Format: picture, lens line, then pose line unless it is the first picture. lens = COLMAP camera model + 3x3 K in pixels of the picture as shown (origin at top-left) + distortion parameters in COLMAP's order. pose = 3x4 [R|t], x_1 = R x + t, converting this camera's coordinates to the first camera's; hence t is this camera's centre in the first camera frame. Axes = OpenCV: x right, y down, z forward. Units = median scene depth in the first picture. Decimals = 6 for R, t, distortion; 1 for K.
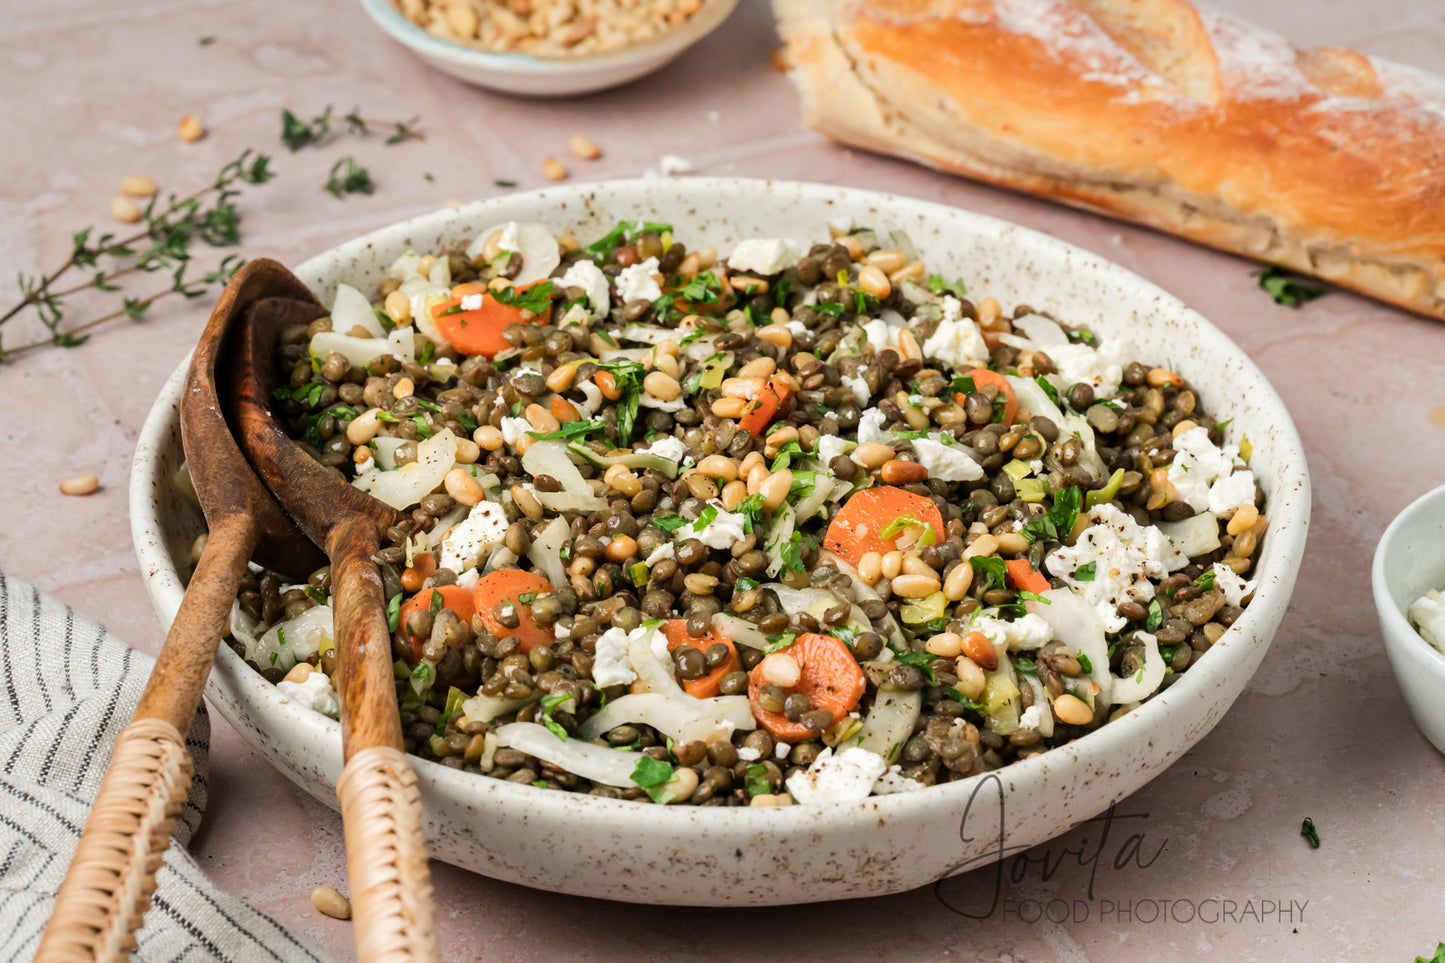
lens RADIAL K [[6198.5, 0, 722.6], [0, 6198.5, 478.2], [0, 0, 1]] dist [-0.013276, 0.000000]
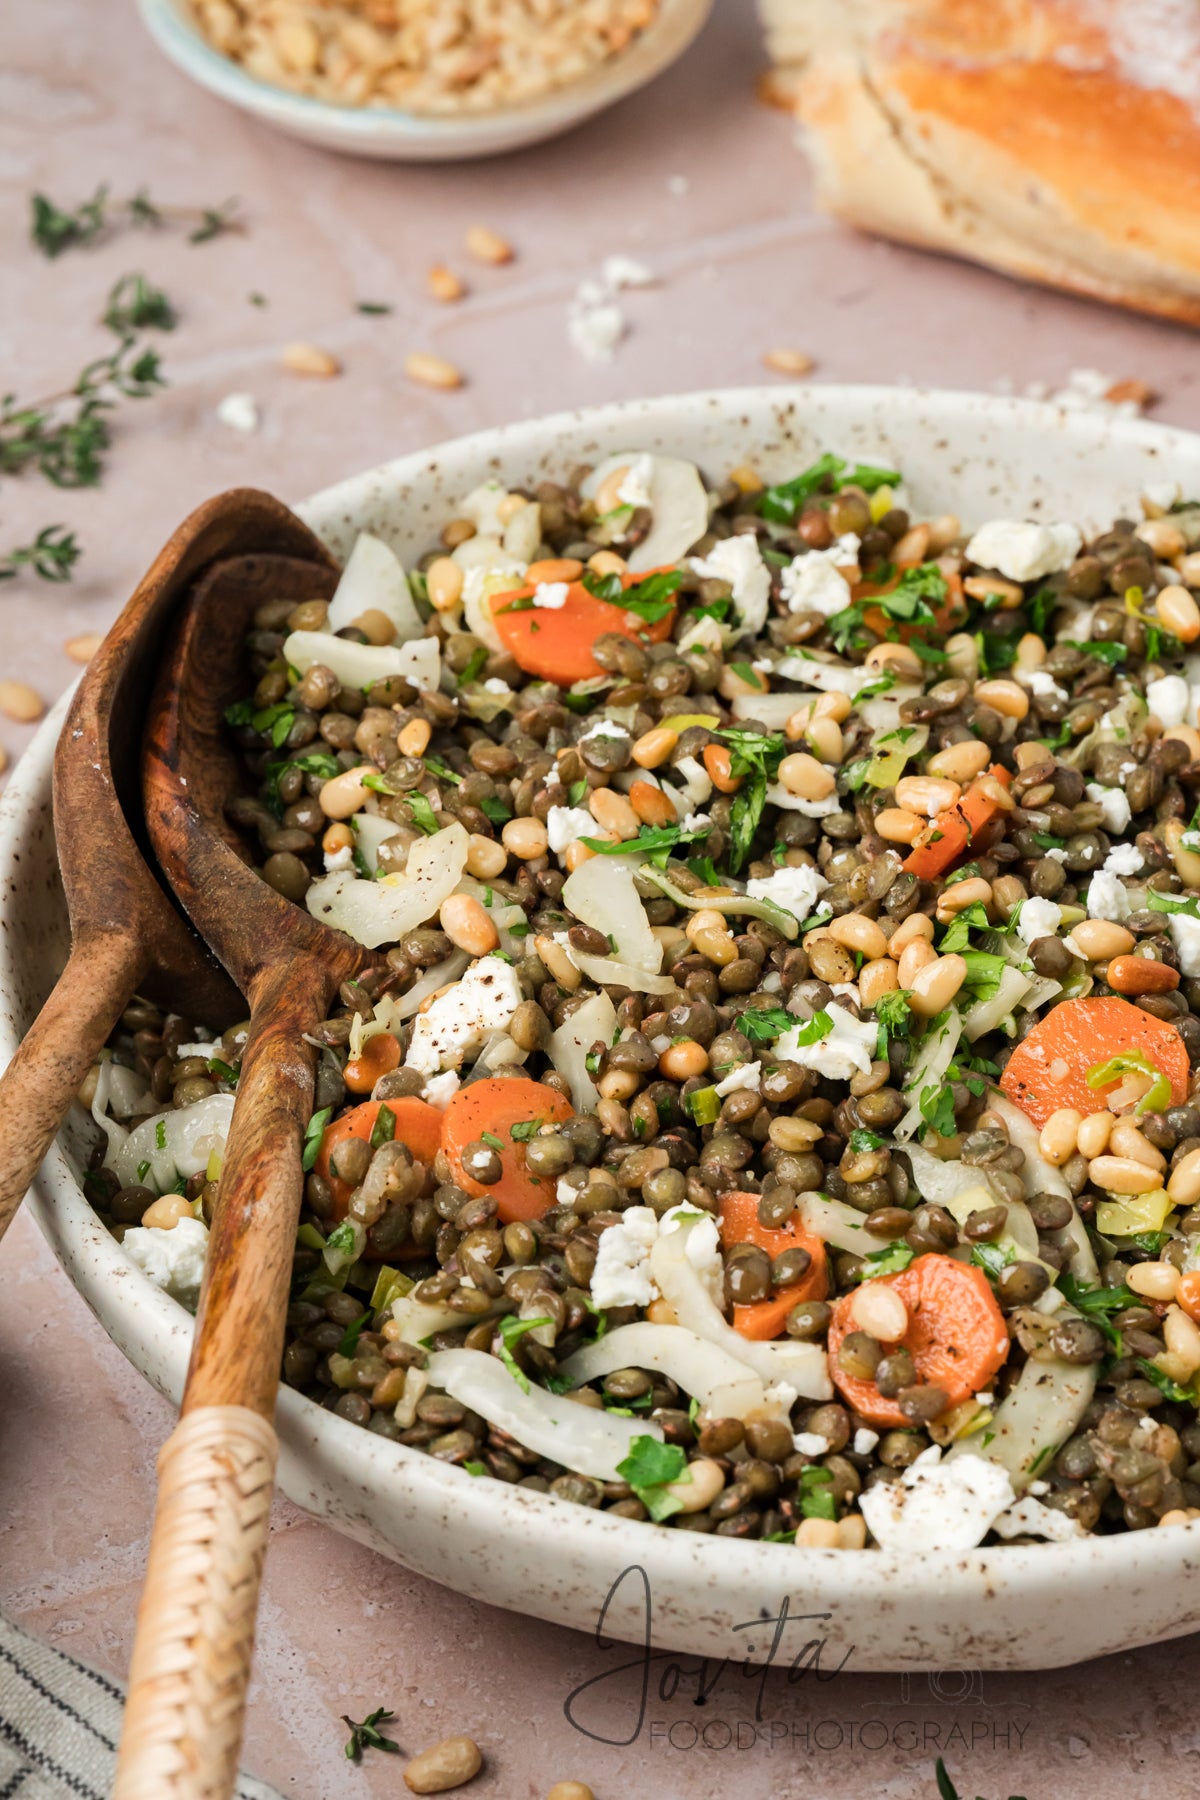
lens RADIAL K [[7721.3, 0, 603.2], [0, 7721.3, 902.9], [0, 0, 1]] dist [-0.013276, 0.000000]
pose [[0.986707, 0.103717, -0.125111, 0.074154], [-0.087766, 0.988026, 0.126893, -0.105994], [0.136774, -0.114226, 0.983995, 0.208807]]
